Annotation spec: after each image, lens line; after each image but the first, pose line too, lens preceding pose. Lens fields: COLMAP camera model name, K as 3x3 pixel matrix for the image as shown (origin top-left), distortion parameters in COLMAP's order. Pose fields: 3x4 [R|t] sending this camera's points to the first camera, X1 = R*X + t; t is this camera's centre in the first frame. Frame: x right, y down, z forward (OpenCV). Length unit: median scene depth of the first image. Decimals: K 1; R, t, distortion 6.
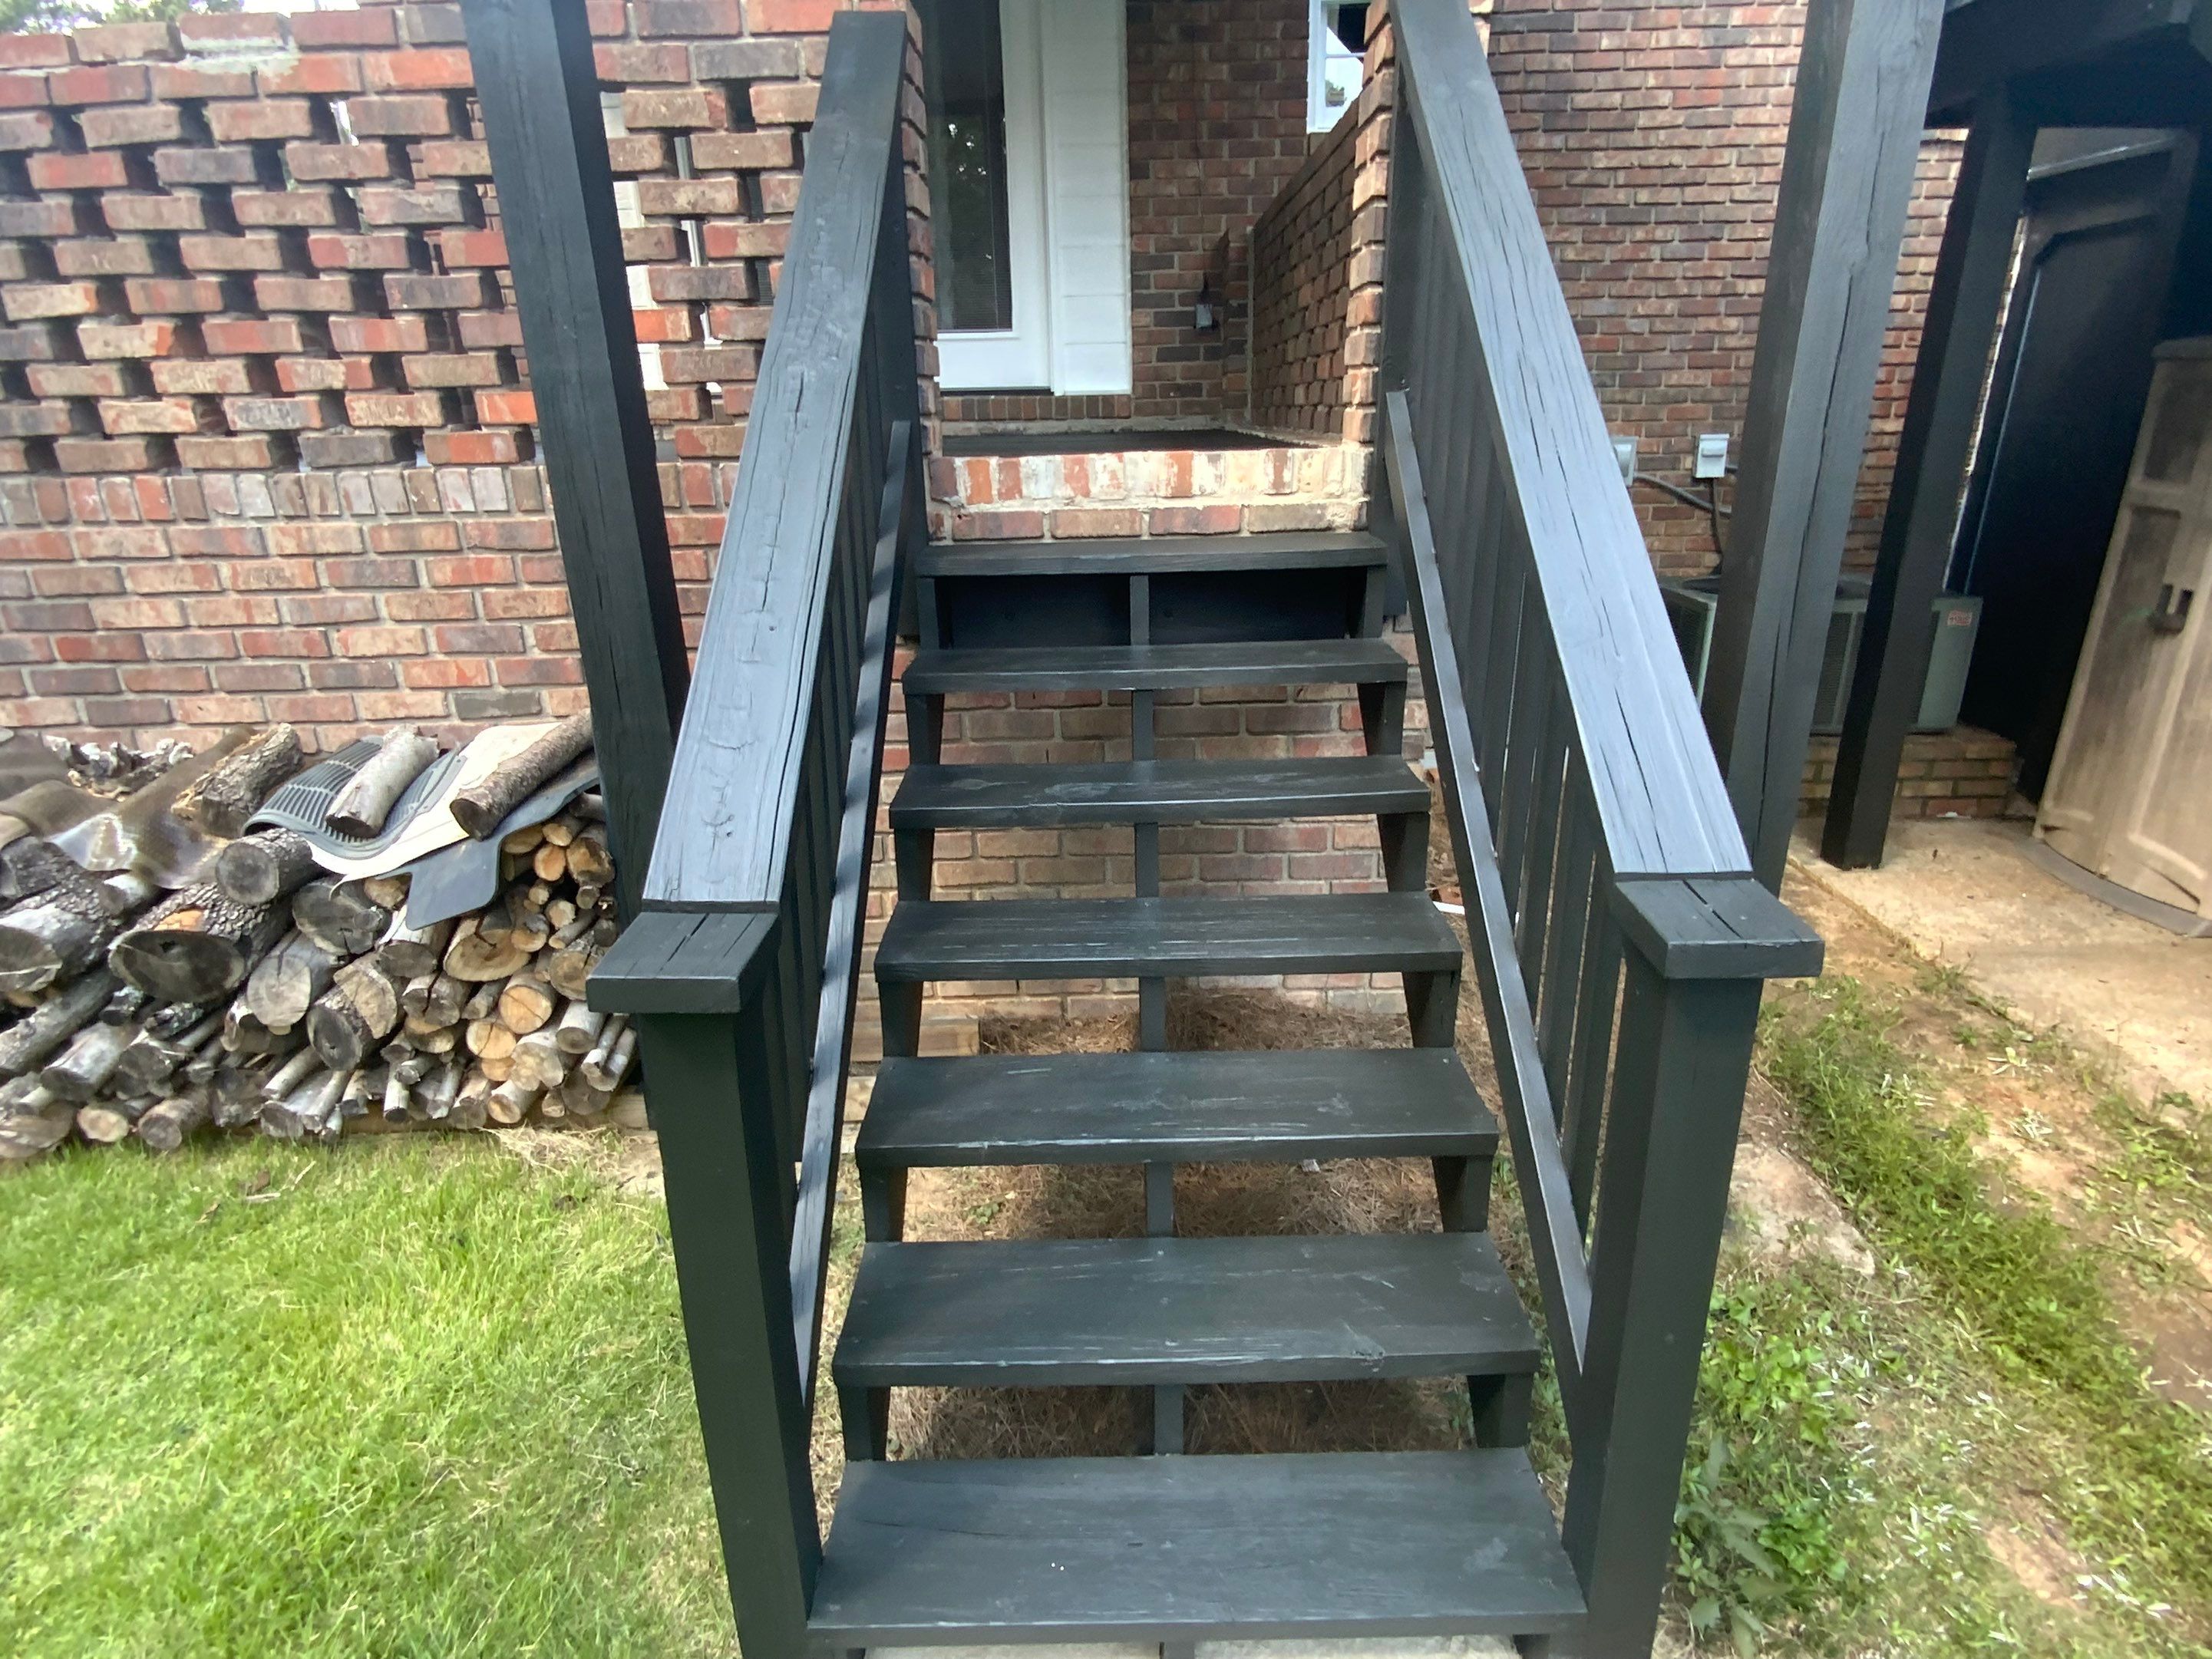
lens RADIAL K [[1152.5, 0, 1101.0], [0, 1152.5, 826.4], [0, 0, 1]] dist [-0.000430, 0.002163]
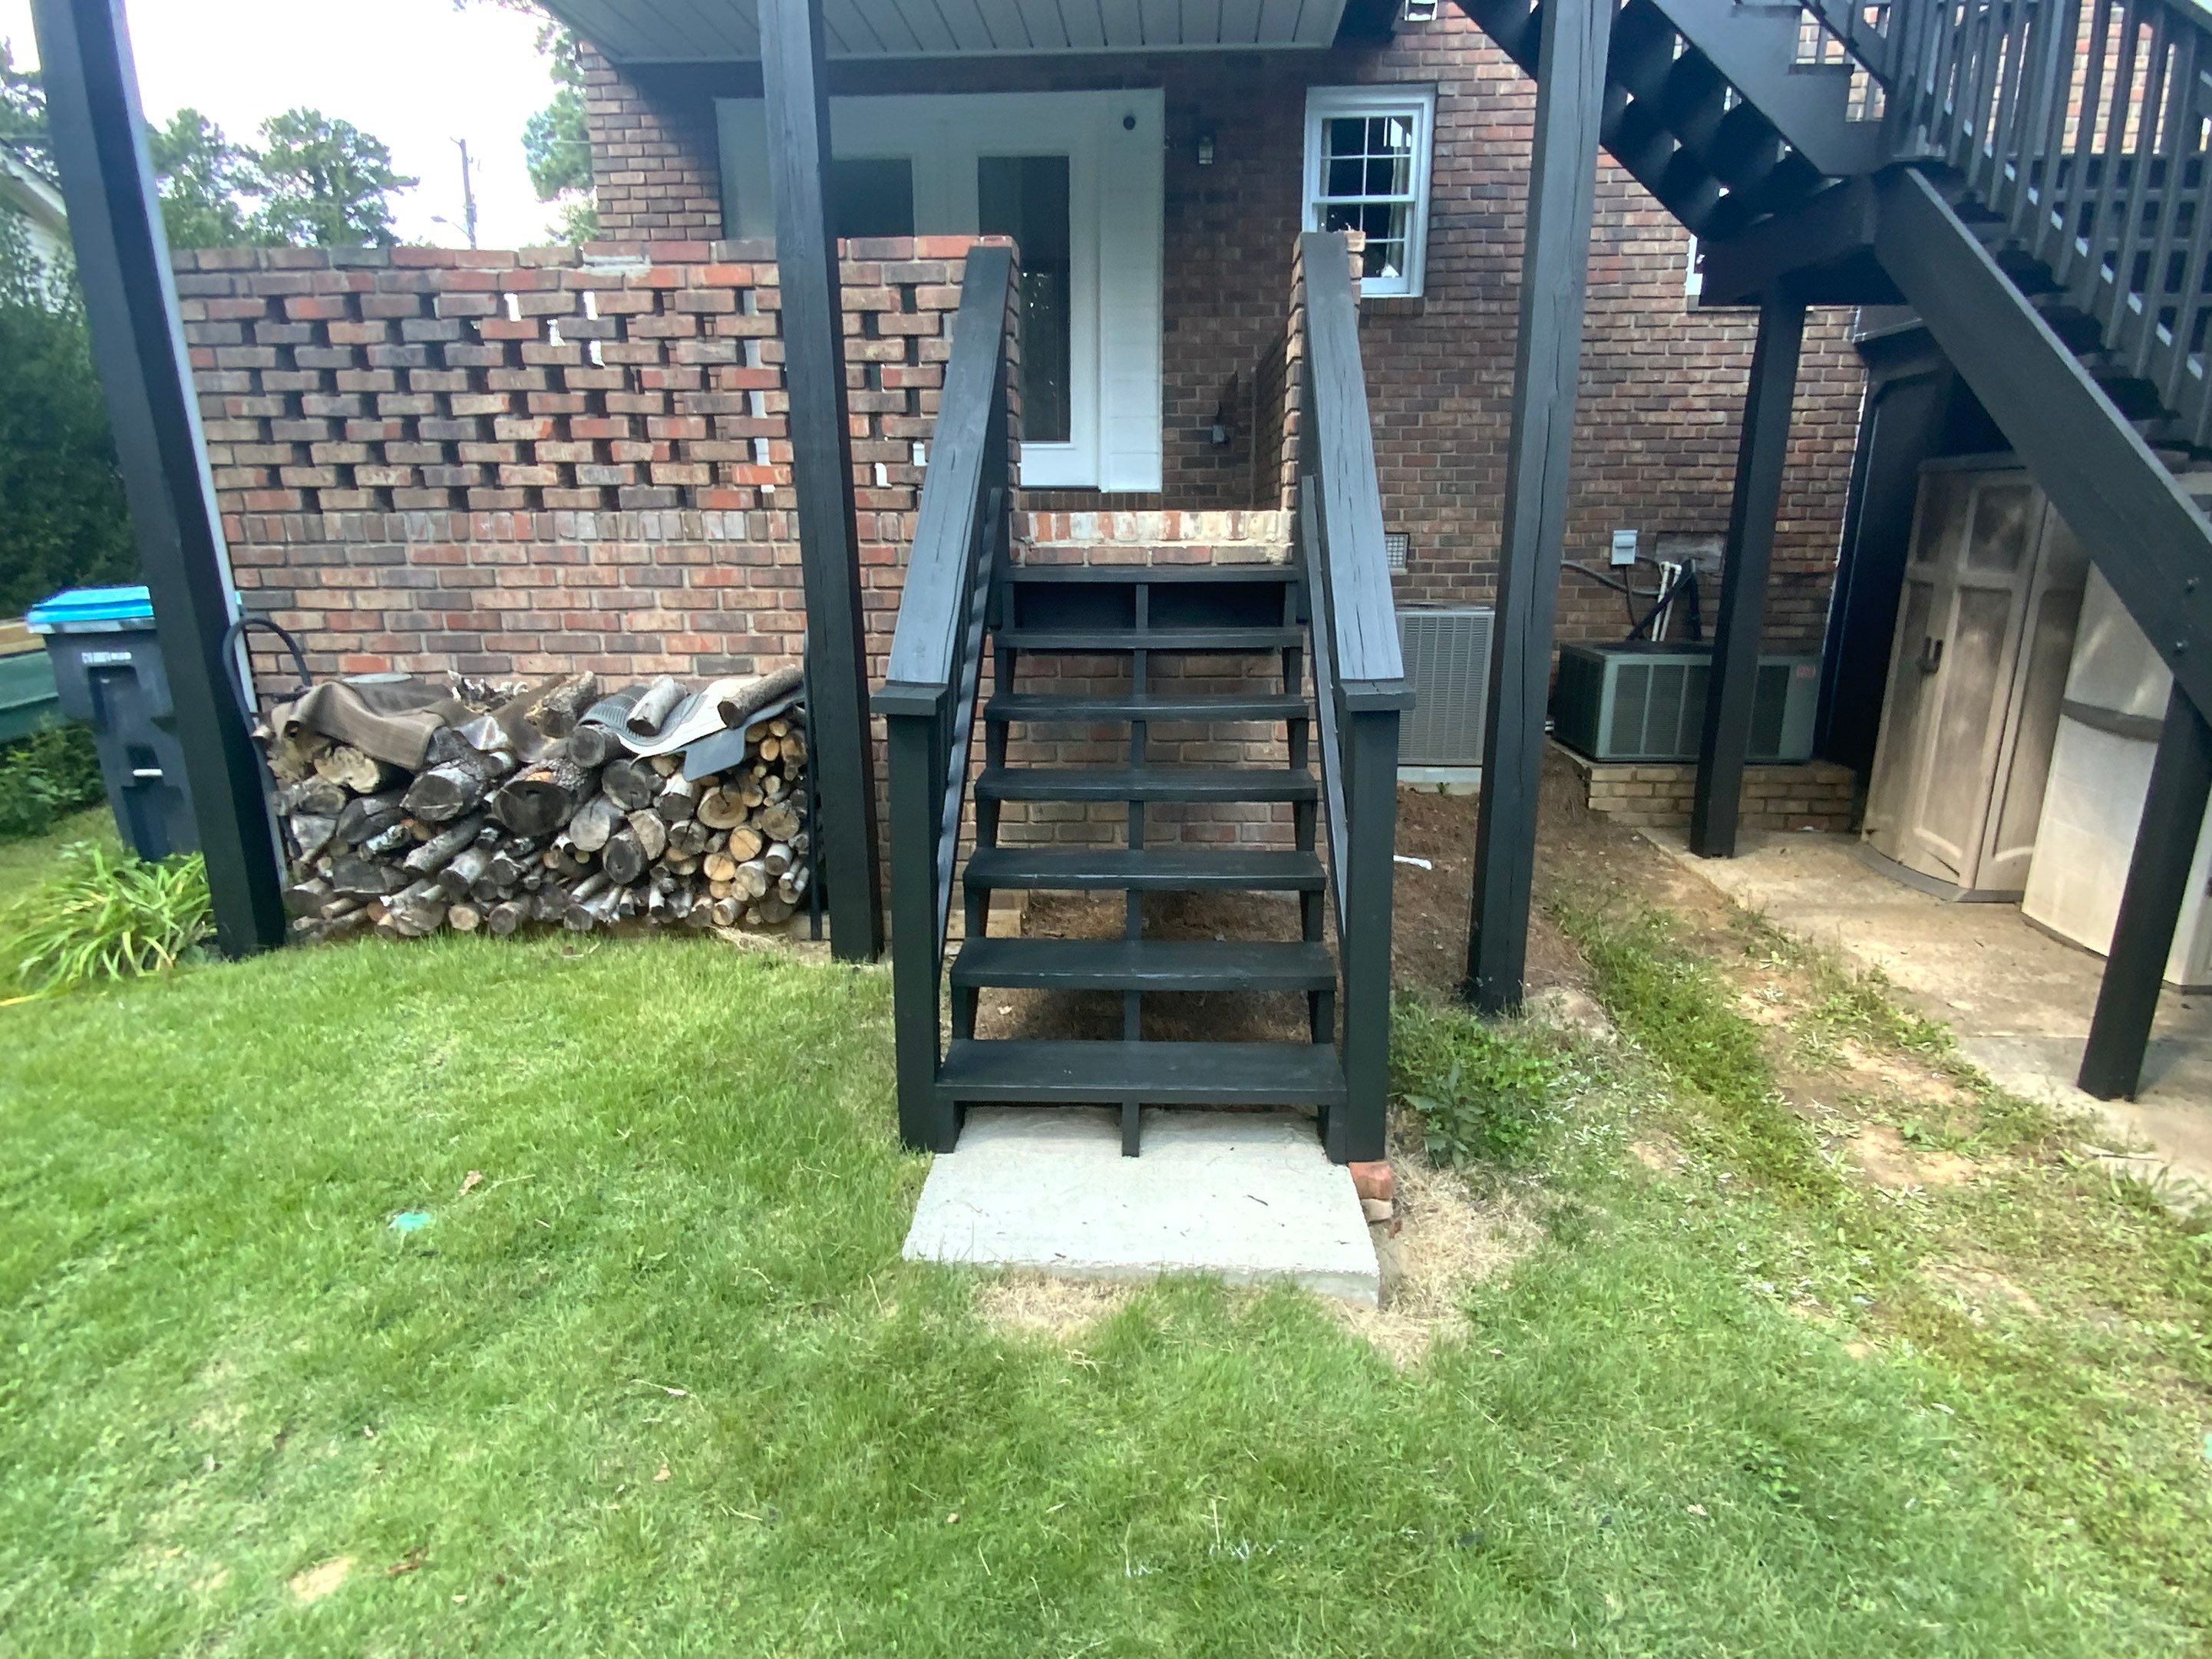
lens RADIAL K [[1149.0, 0, 1106.0], [0, 1149.0, 829.5], [0, 0, 1]] dist [0.041321, -0.047277]
pose [[0.998930, 0.029752, -0.035410, 0.047208], [-0.032844, 0.995382, -0.090200, 0.254325], [0.032562, 0.091266, 0.995294, -0.533373]]
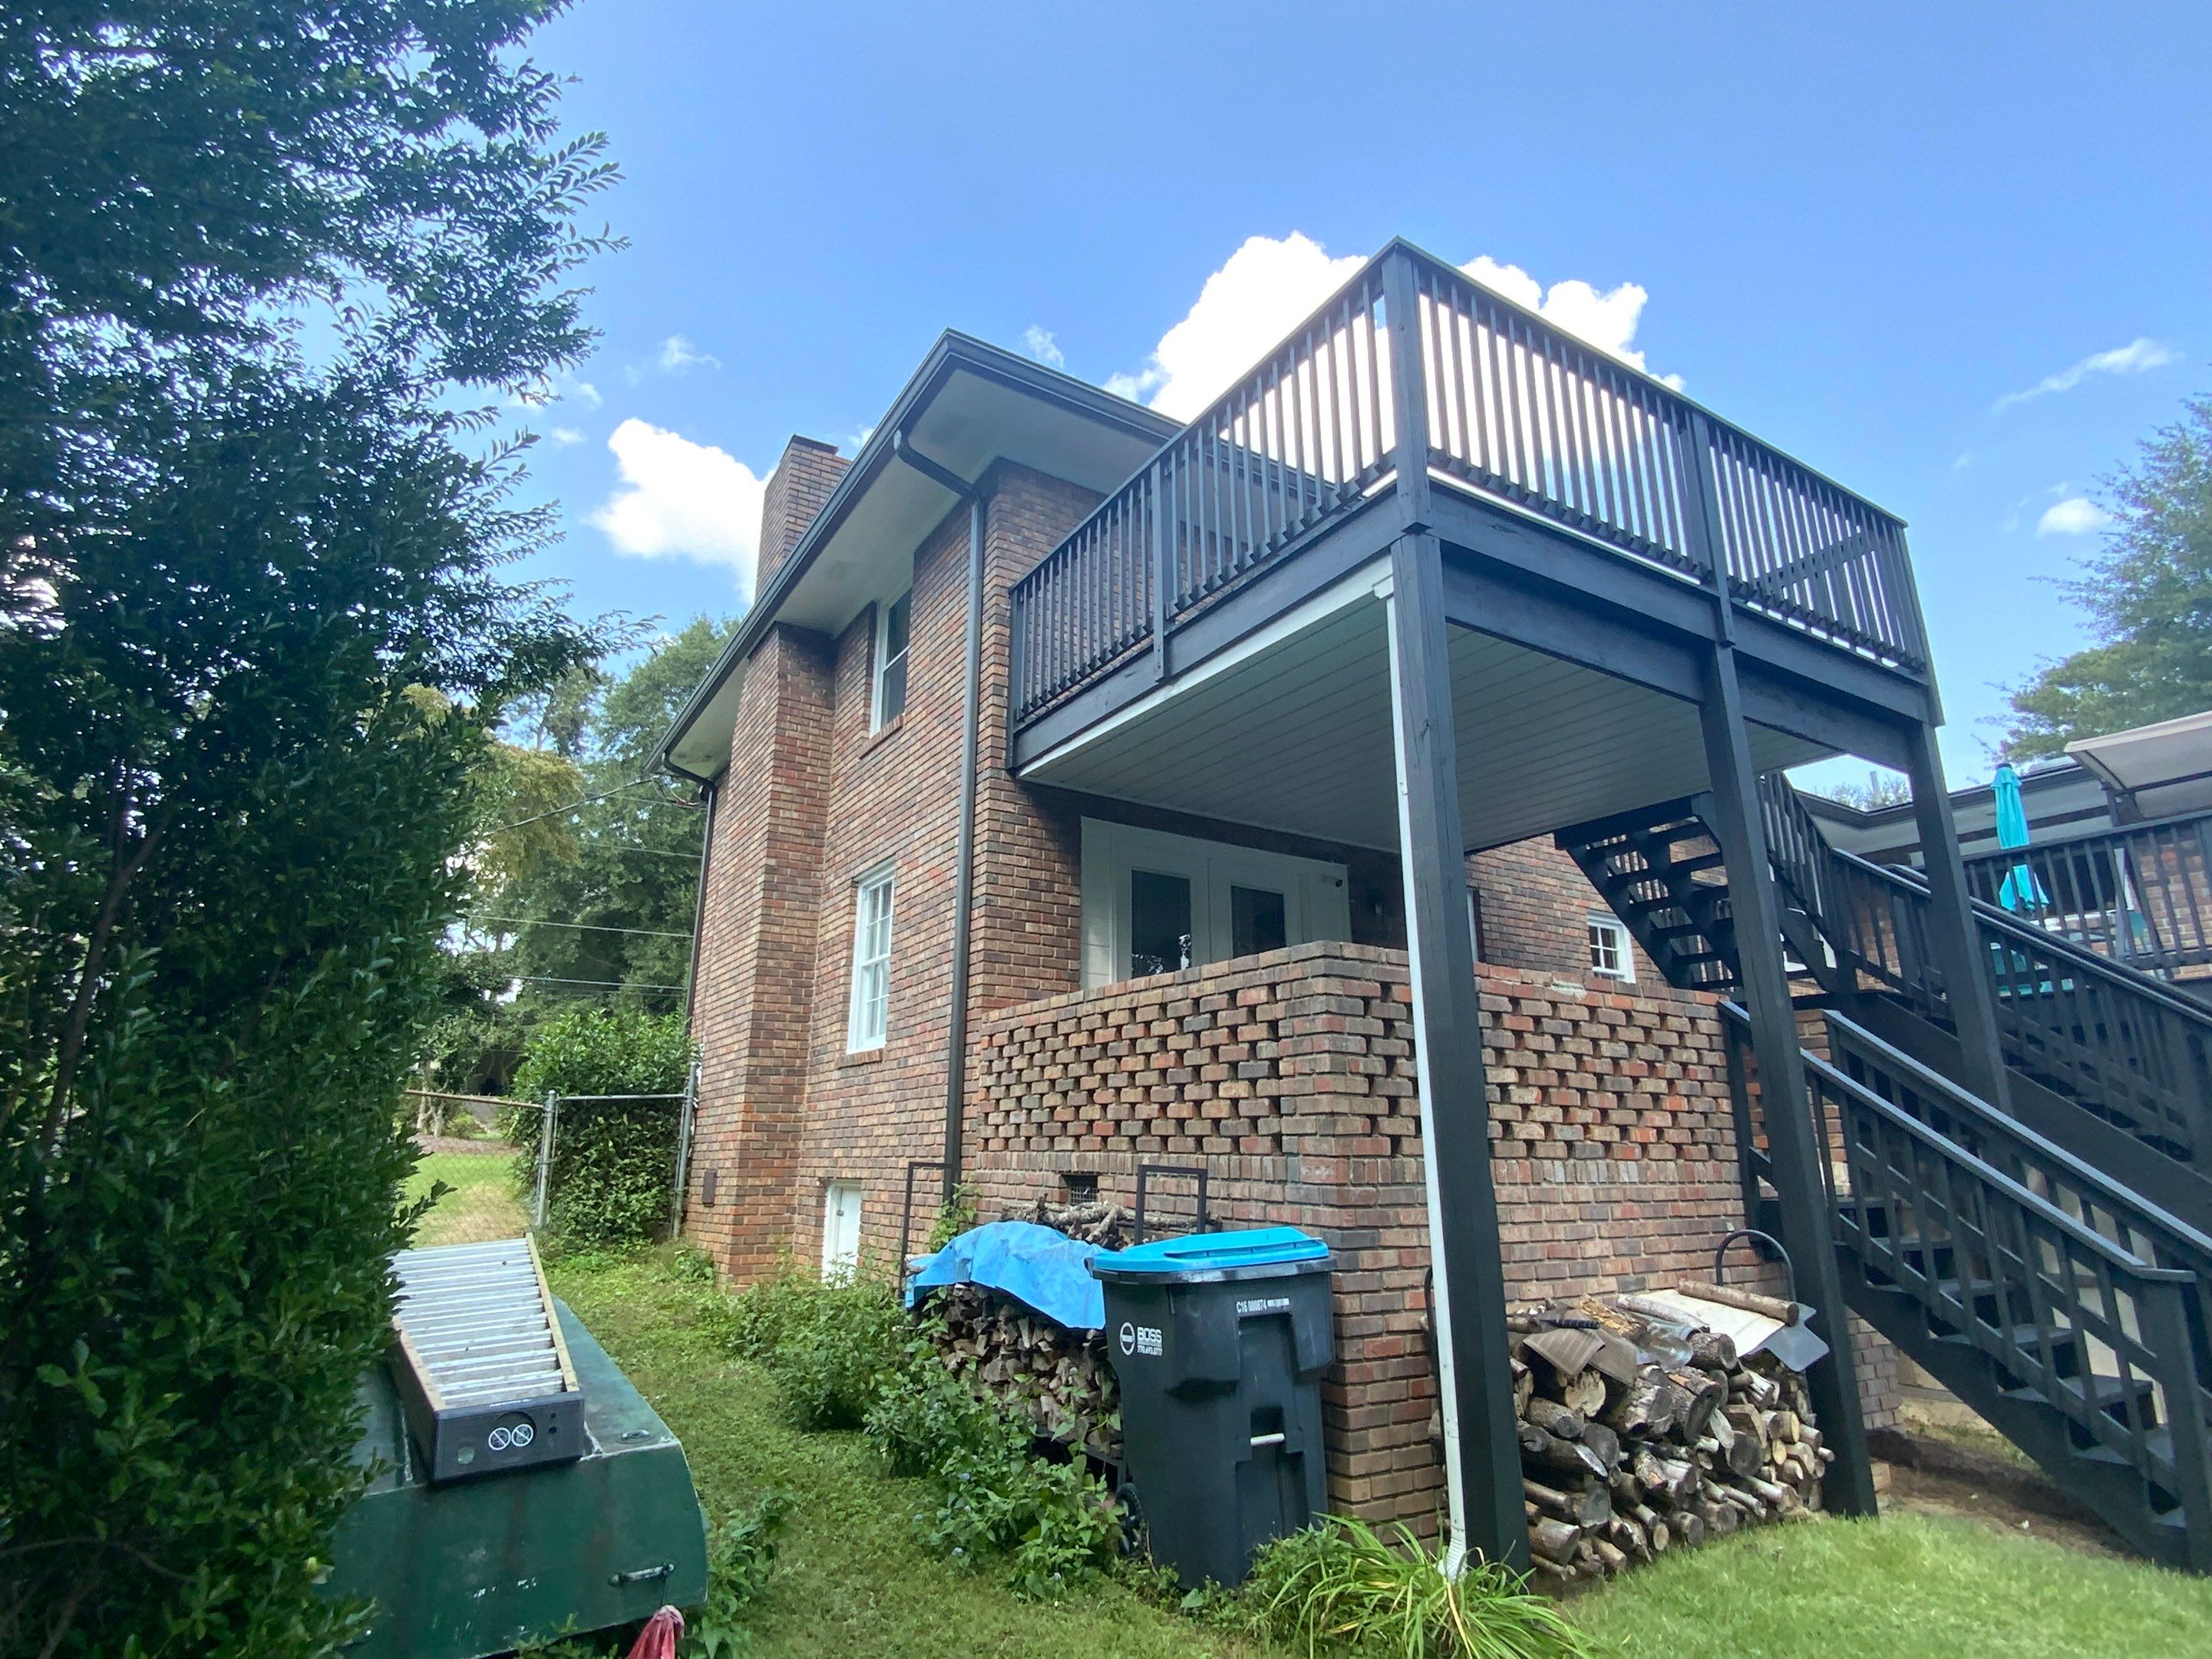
lens RADIAL K [[1149.0, 0, 1106.0], [0, 1149.0, 829.5], [0, 0, 1]] dist [0.041321, -0.047277]
pose [[0.843270, 0.177361, 0.507385, -2.597888], [0.156102, 0.822484, -0.546947, 0.207147], [-0.514323, 0.540428, 0.665890, -0.263545]]
